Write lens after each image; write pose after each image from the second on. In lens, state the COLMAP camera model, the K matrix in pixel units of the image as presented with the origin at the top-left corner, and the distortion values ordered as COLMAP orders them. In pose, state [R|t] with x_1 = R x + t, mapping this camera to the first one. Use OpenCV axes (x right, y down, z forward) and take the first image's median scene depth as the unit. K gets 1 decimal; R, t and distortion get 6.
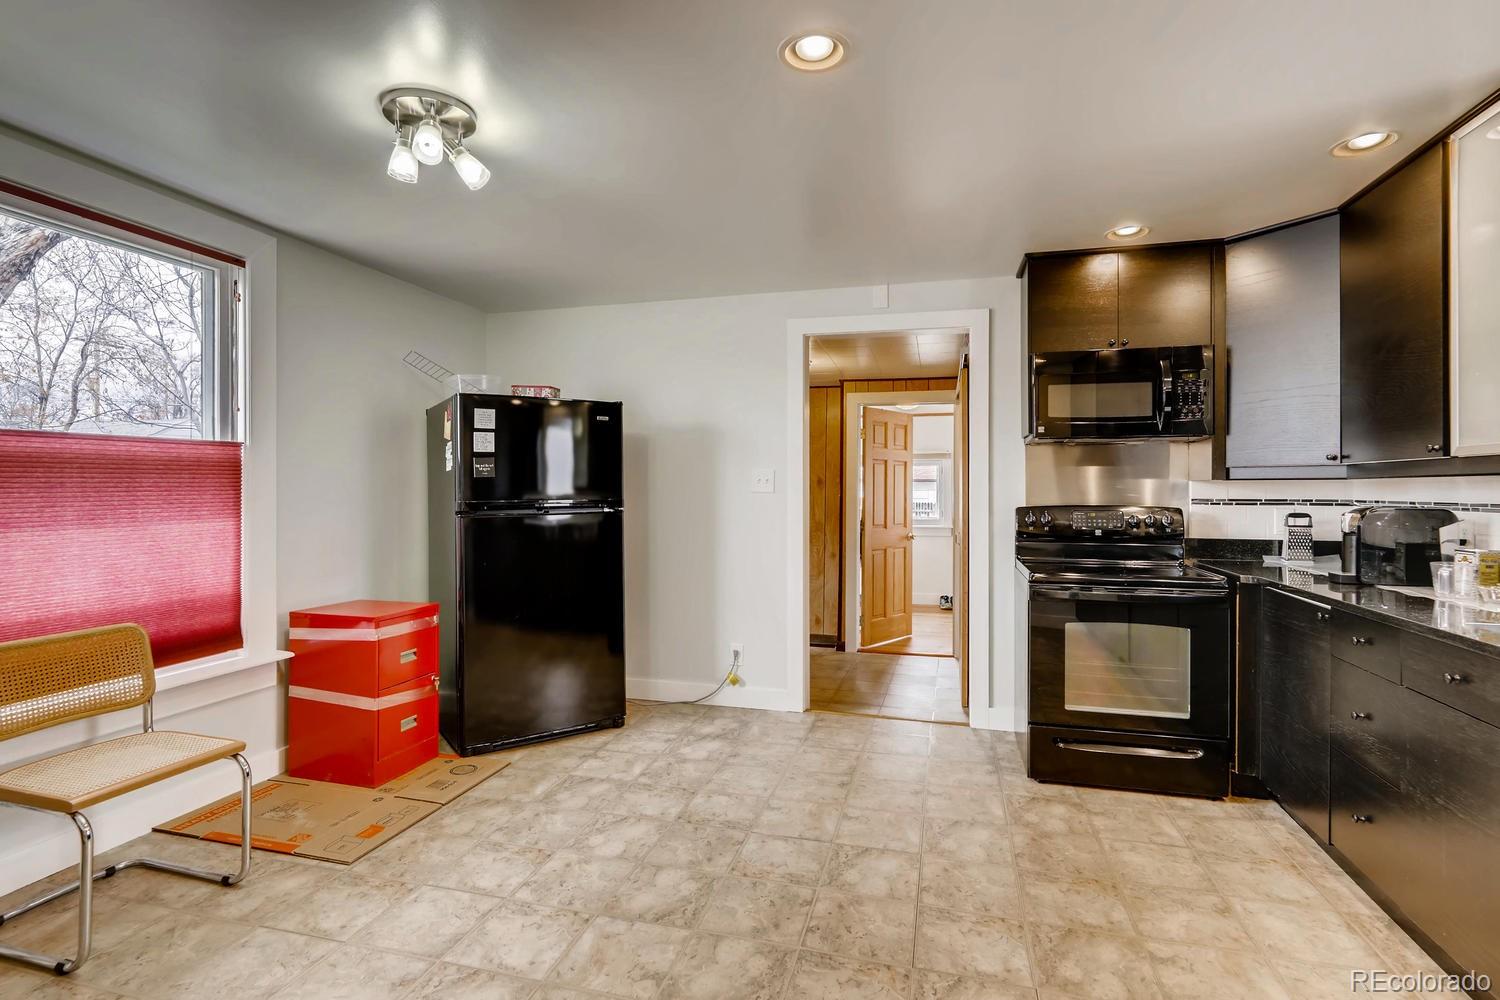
lens RADIAL K [[720.3, 0, 738.8], [0, 720.3, 491.7], [0, 0, 1]] dist [0.001232, -0.000524]
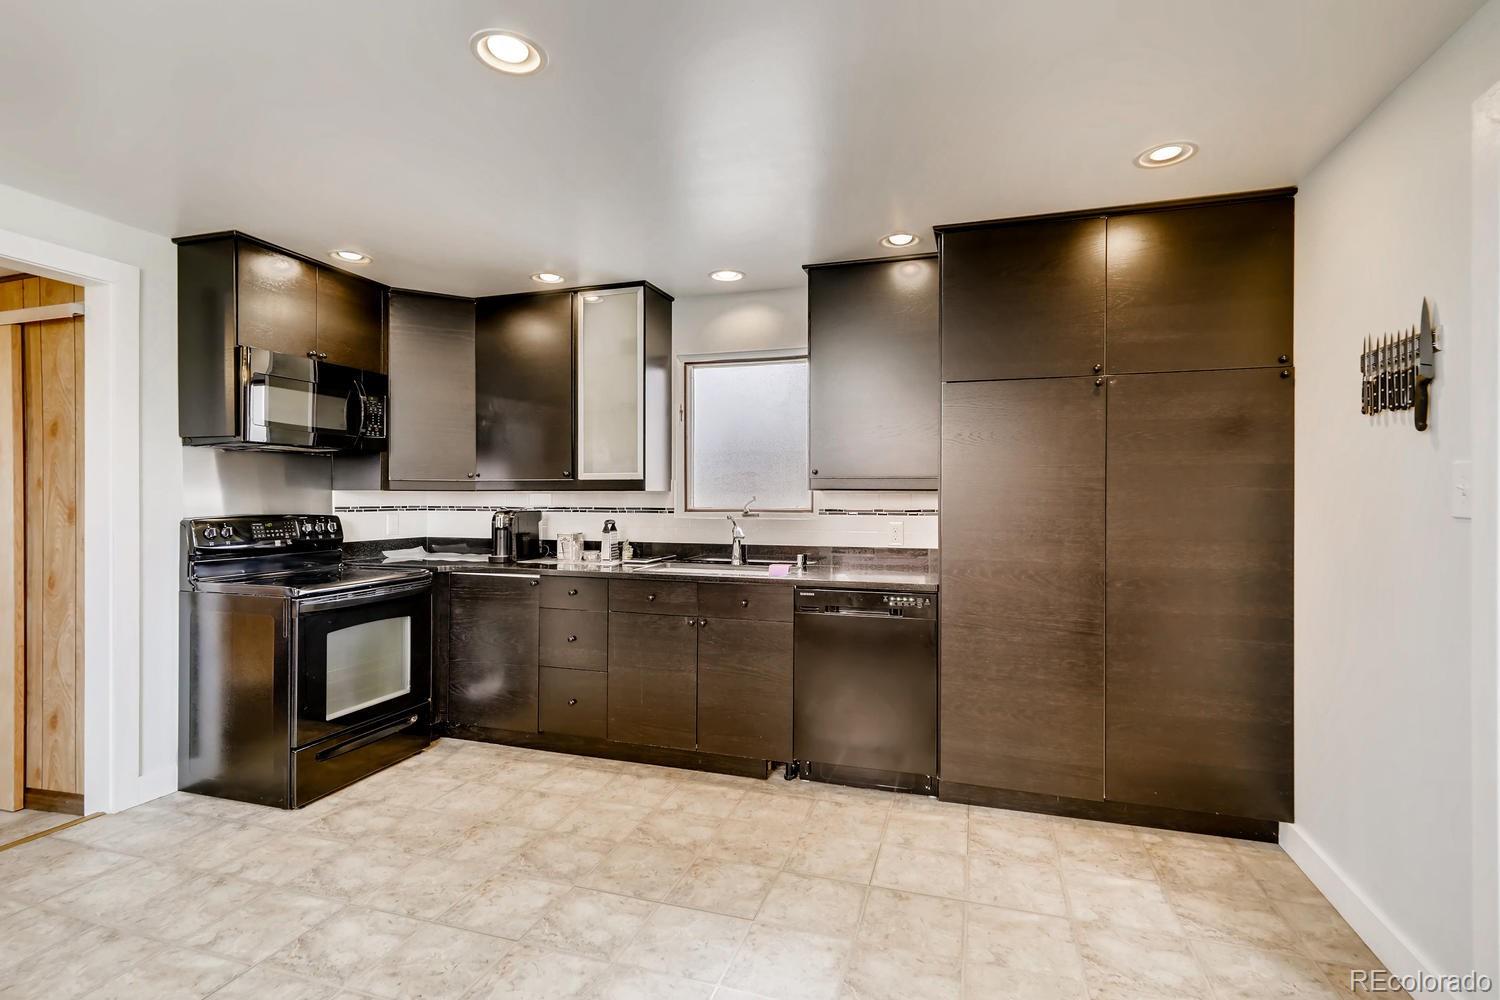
lens RADIAL K [[720.3, 0, 748.3], [0, 720.3, 500.8], [0, 0, 1]] dist [0.001232, -0.000524]
pose [[0.029490, -0.004807, 0.999554, -0.578672], [0.002569, 0.999985, 0.004733, -0.004734], [-0.999562, 0.002428, 0.029502, 0.432308]]
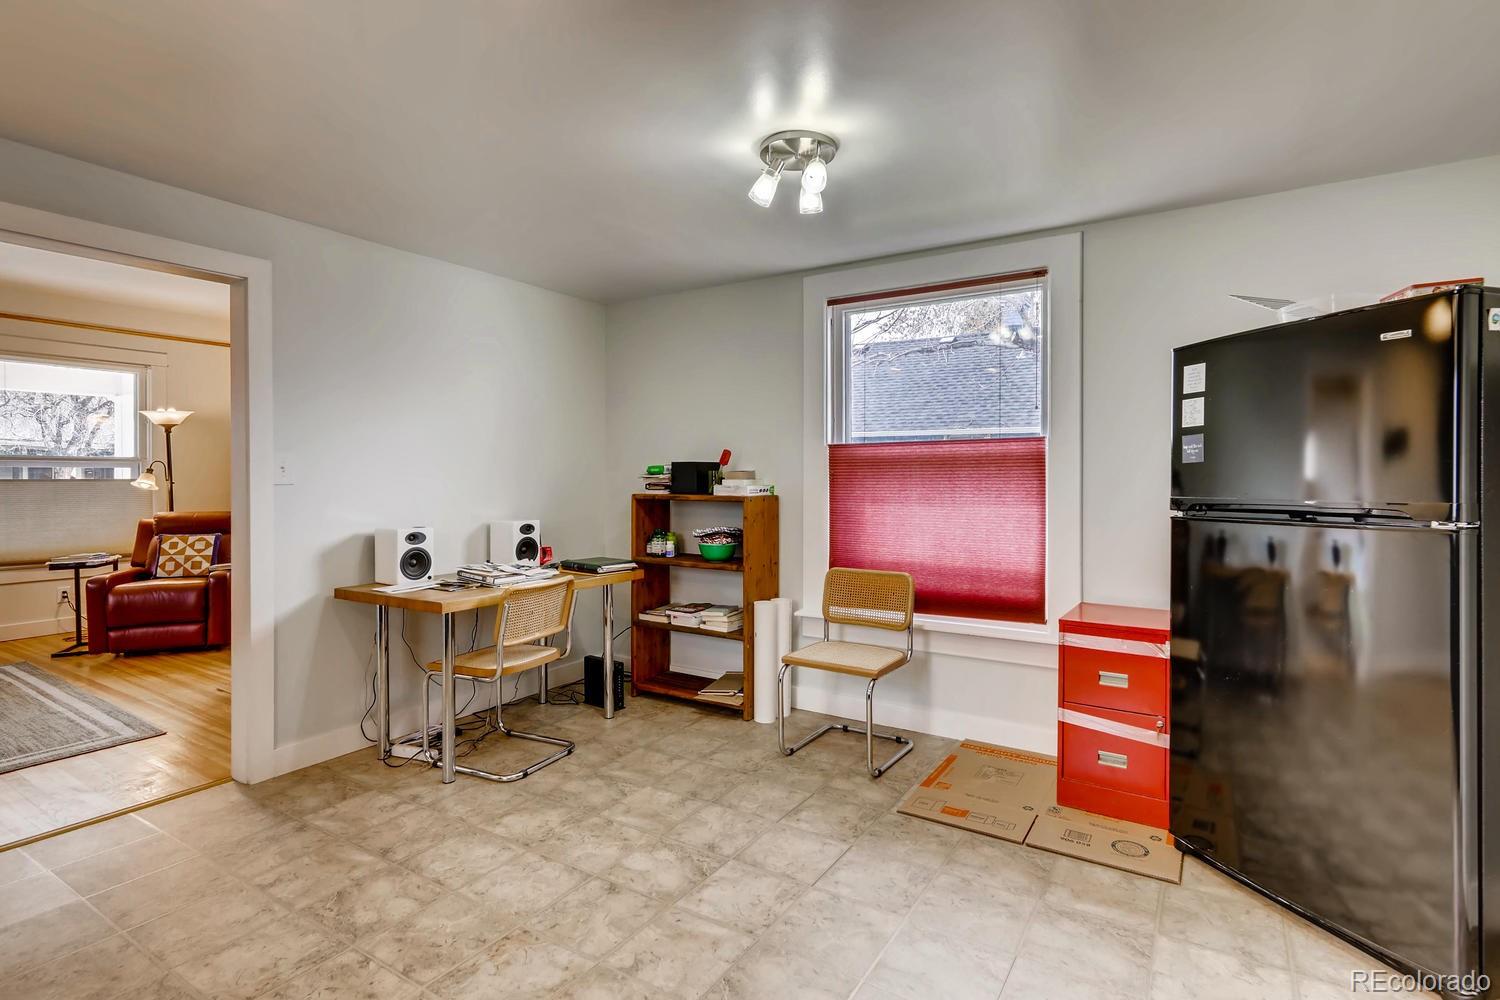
lens RADIAL K [[720.3, 0, 752.3], [0, 720.3, 488.9], [0, 0, 1]] dist [0.001232, -0.000524]
pose [[-0.272709, 0.013144, -0.962007, 0.542520], [-0.006068, 0.999863, 0.015381, -0.003920], [0.962078, 0.010032, -0.272592, 0.979473]]
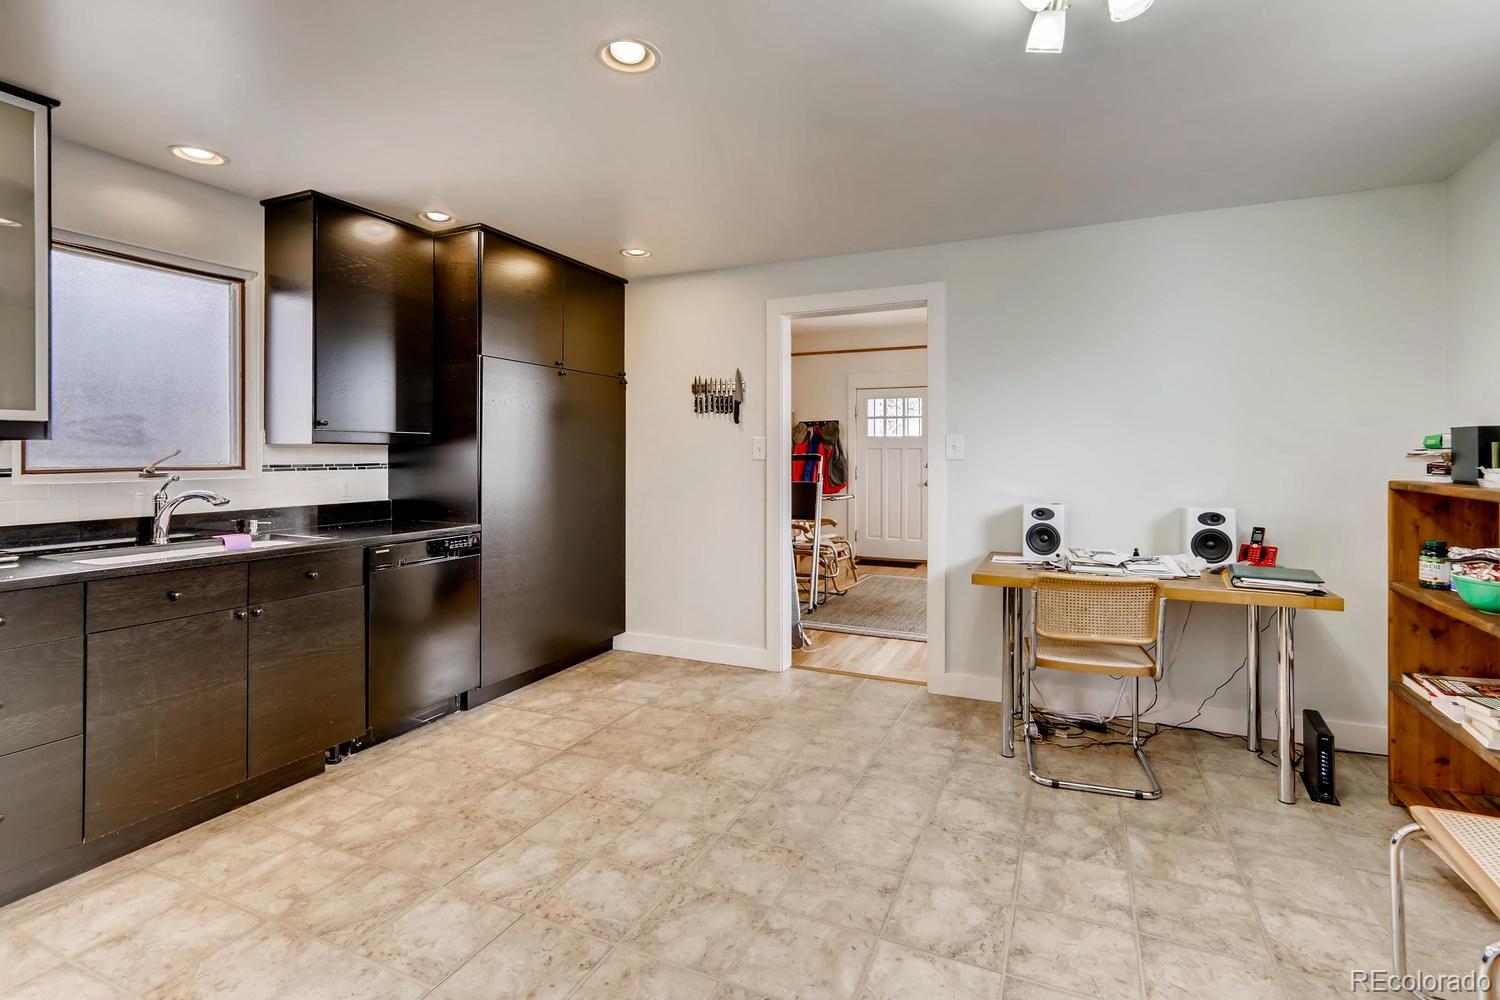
lens RADIAL K [[720.3, 0, 770.3], [0, 720.3, 455.2], [0, 0, 1]] dist [0.001232, -0.000524]
pose [[-0.992283, -0.002487, 0.123971, -0.167000], [-0.001390, 0.999959, 0.008931, -0.009324], [-0.123988, 0.008690, -0.992246, 1.385471]]
